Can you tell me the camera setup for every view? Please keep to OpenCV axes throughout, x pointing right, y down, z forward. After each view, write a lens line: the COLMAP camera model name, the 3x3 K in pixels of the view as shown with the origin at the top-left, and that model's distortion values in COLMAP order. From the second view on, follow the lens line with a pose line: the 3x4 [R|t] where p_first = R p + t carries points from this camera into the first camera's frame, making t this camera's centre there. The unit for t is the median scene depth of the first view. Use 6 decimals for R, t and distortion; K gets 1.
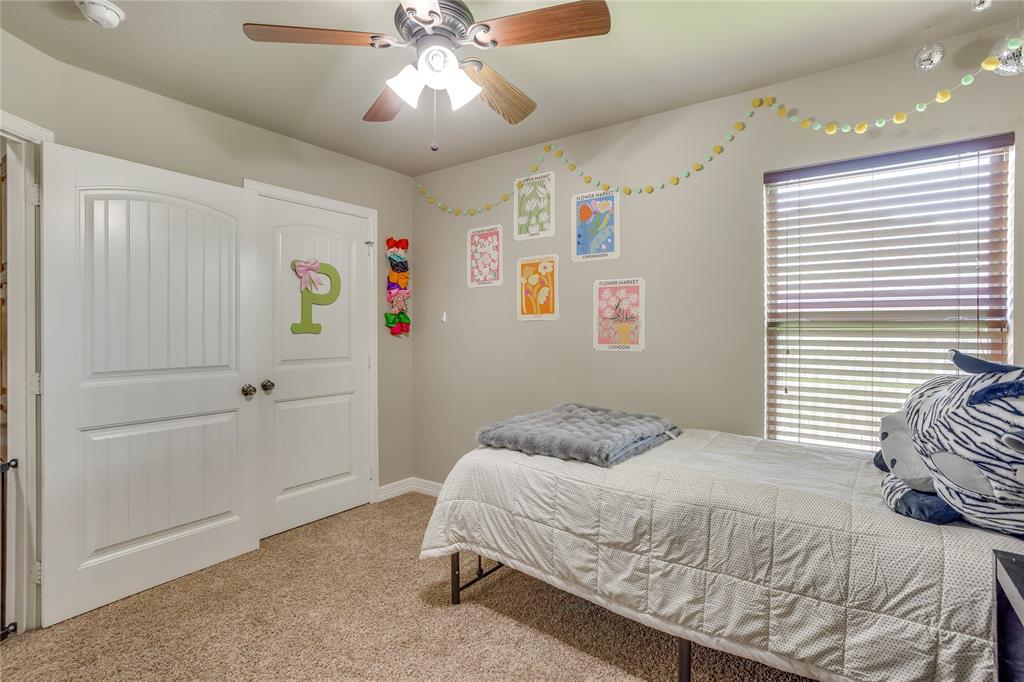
lens RADIAL K [[496.3, 0, 517.6], [0, 496.3, 337.0], [0, 0, 1]] dist [-0.041306, 0.021643]
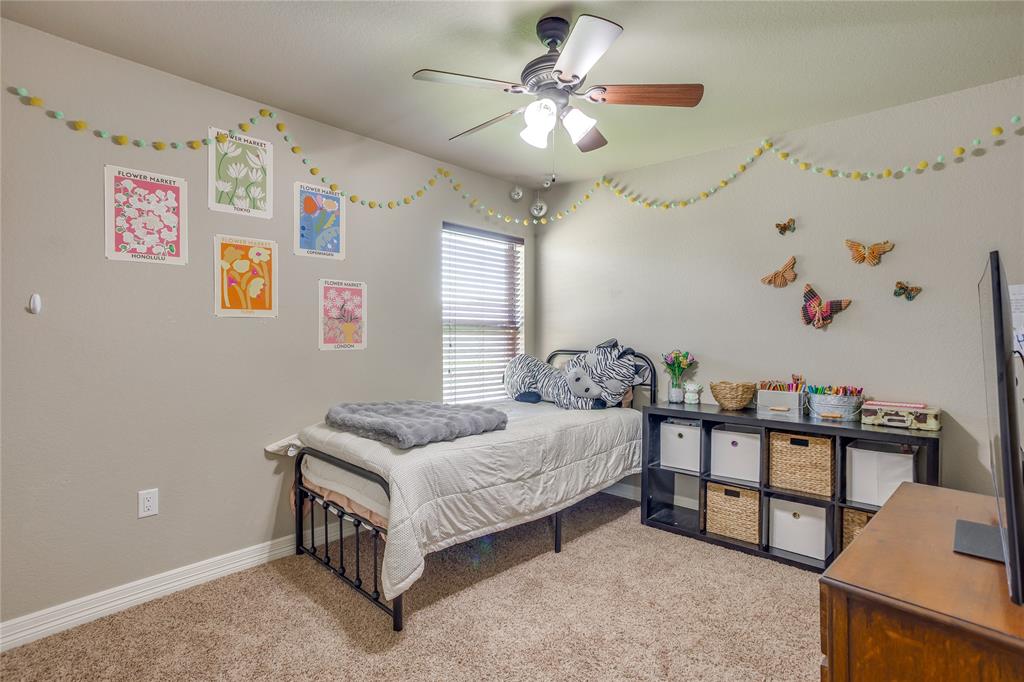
lens RADIAL K [[496.3, 0, 506.6], [0, 496.3, 337.4], [0, 0, 1]] dist [-0.041306, 0.021643]
pose [[0.134748, -0.007676, 0.990850, -0.755142], [0.010321, 0.999927, 0.006343, -0.001447], [-0.990826, 0.009372, 0.134817, 0.512844]]
